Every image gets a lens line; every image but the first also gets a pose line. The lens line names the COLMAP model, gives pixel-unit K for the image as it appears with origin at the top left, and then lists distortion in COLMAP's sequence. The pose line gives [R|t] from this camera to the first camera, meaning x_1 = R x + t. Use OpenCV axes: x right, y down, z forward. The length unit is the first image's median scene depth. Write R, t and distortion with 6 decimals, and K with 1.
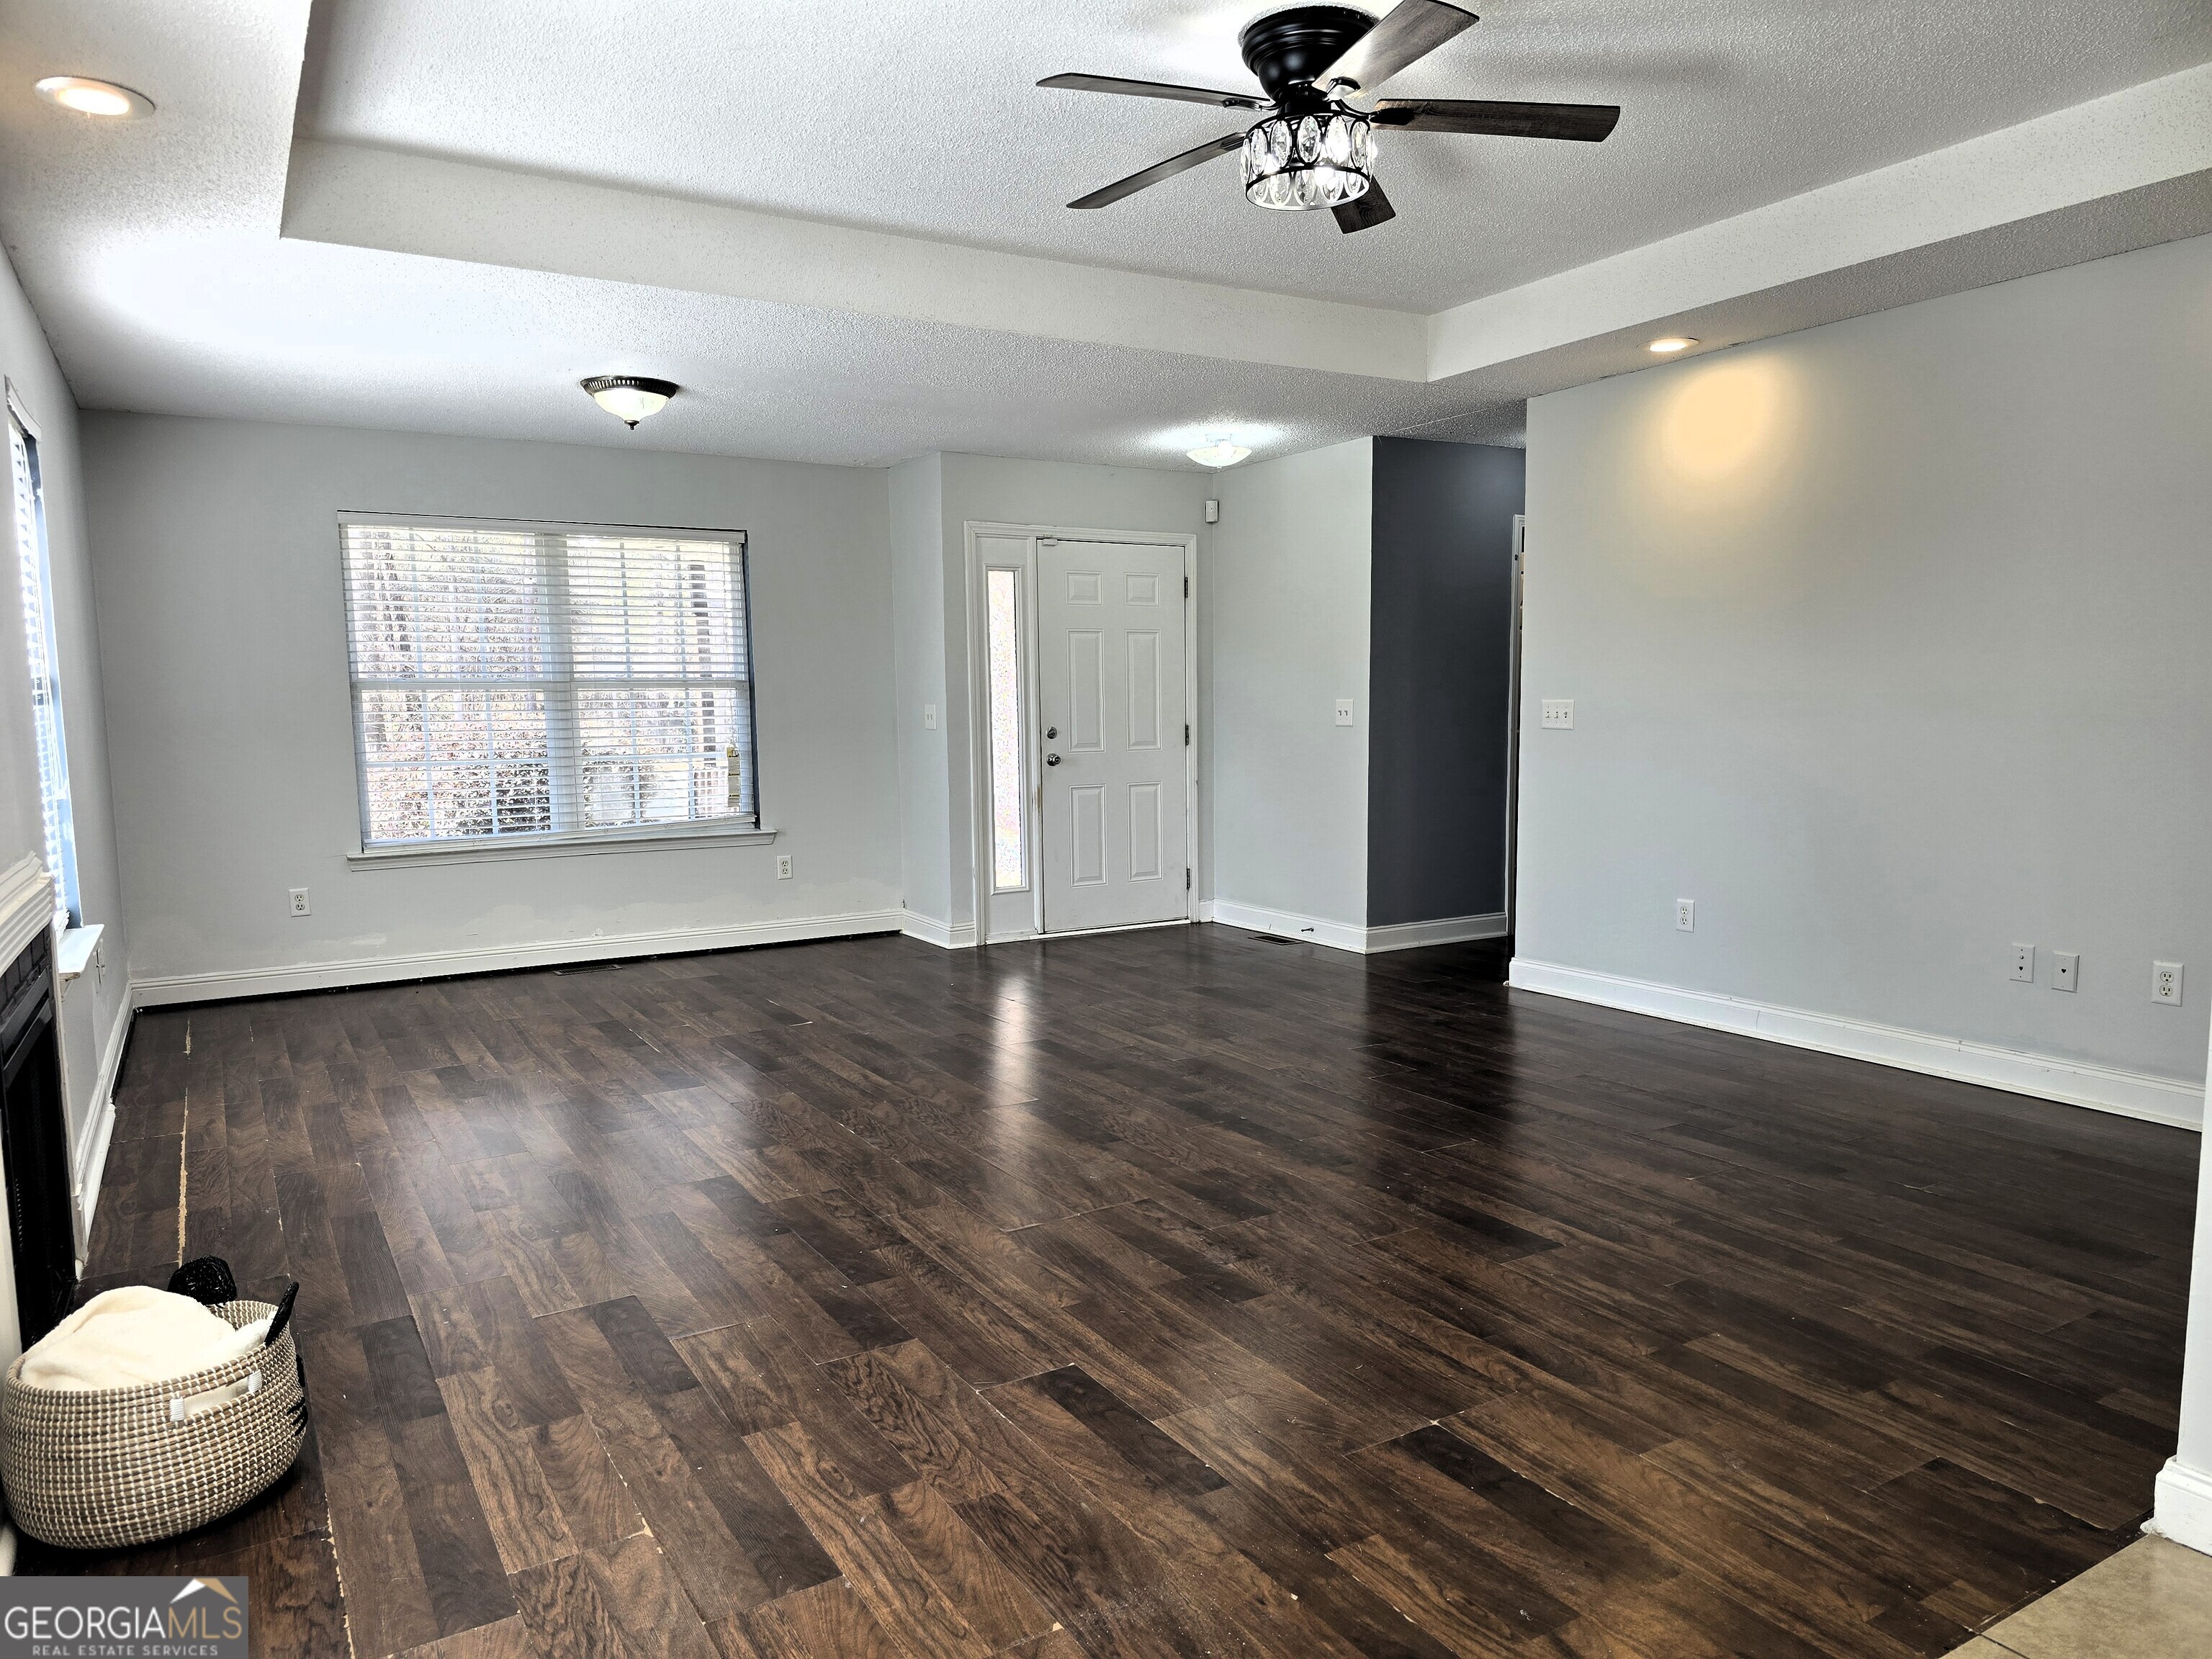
lens RADIAL K [[1497.7, 0, 1106.8], [0, 1497.7, 831.4], [0, 0, 1]] dist [0.032200, -0.027095]
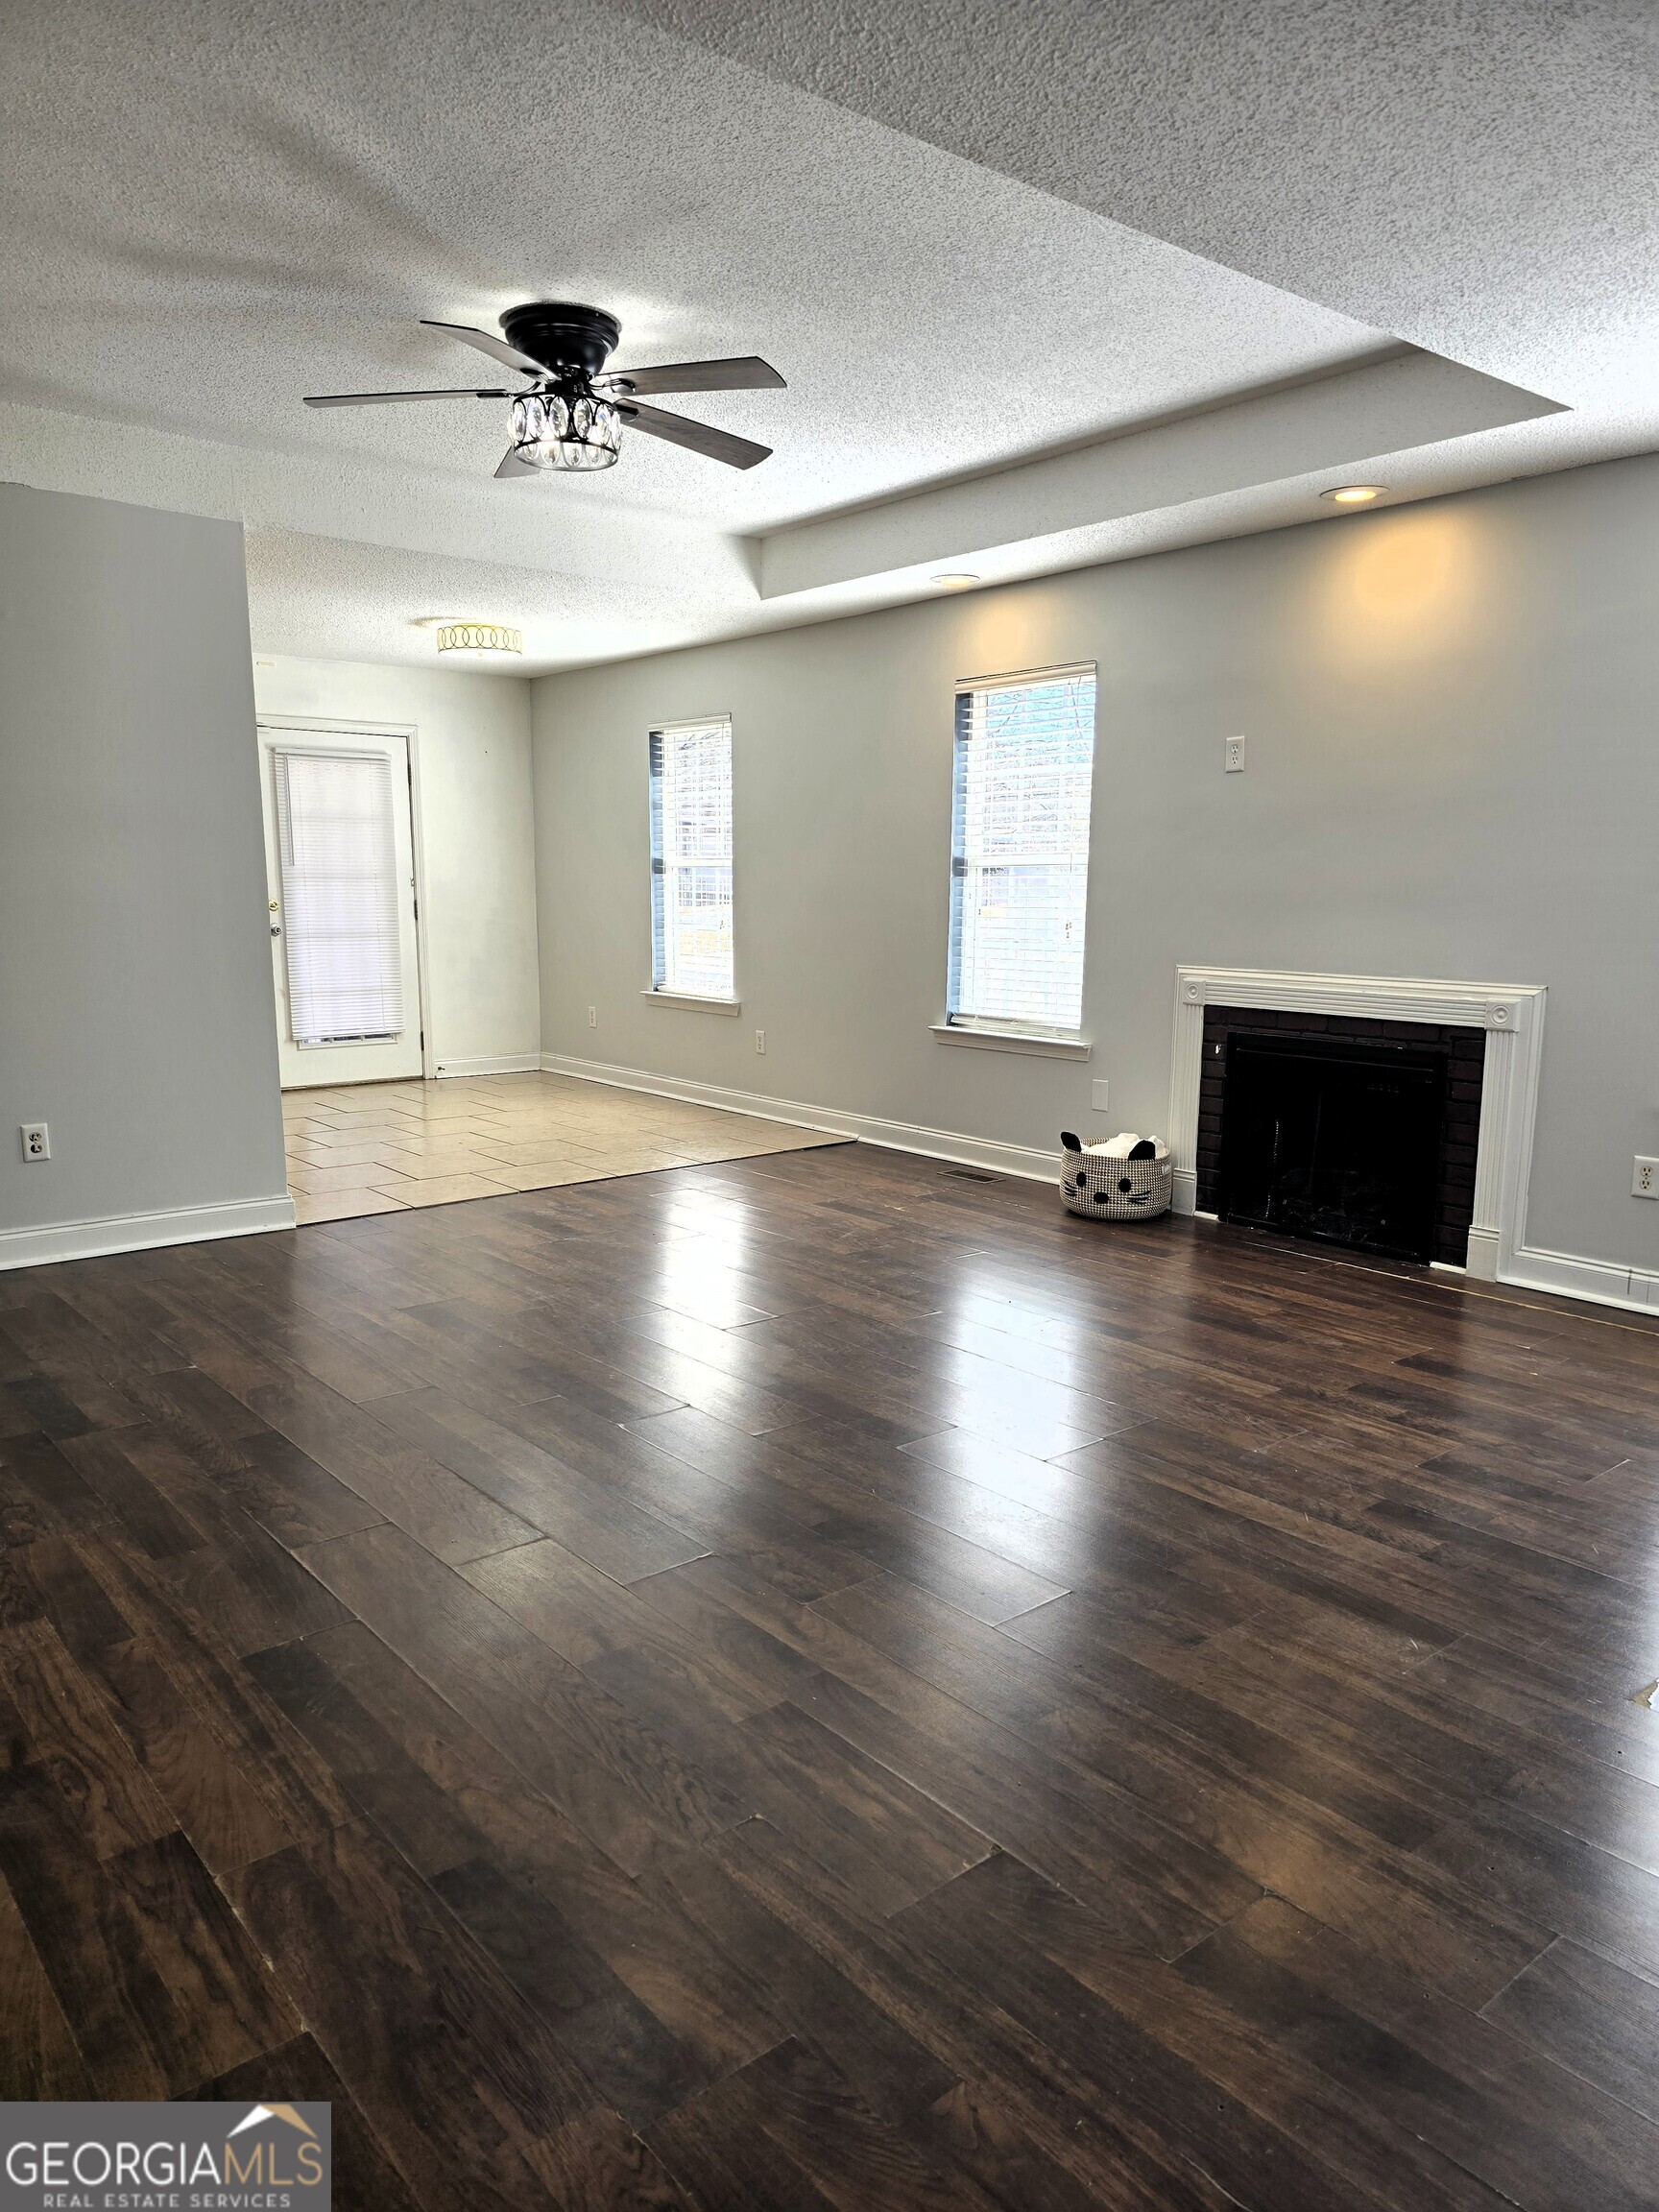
lens RADIAL K [[1497.7, 0, 828.6], [0, 1497.7, 1109.8], [0, 0, 1]] dist [0.032200, -0.027095]
pose [[-0.988587, 0.037656, -0.145867, 0.127098], [0.000894, 0.969707, 0.244271, -0.229857], [0.150646, 0.241353, -0.958673, 2.437863]]
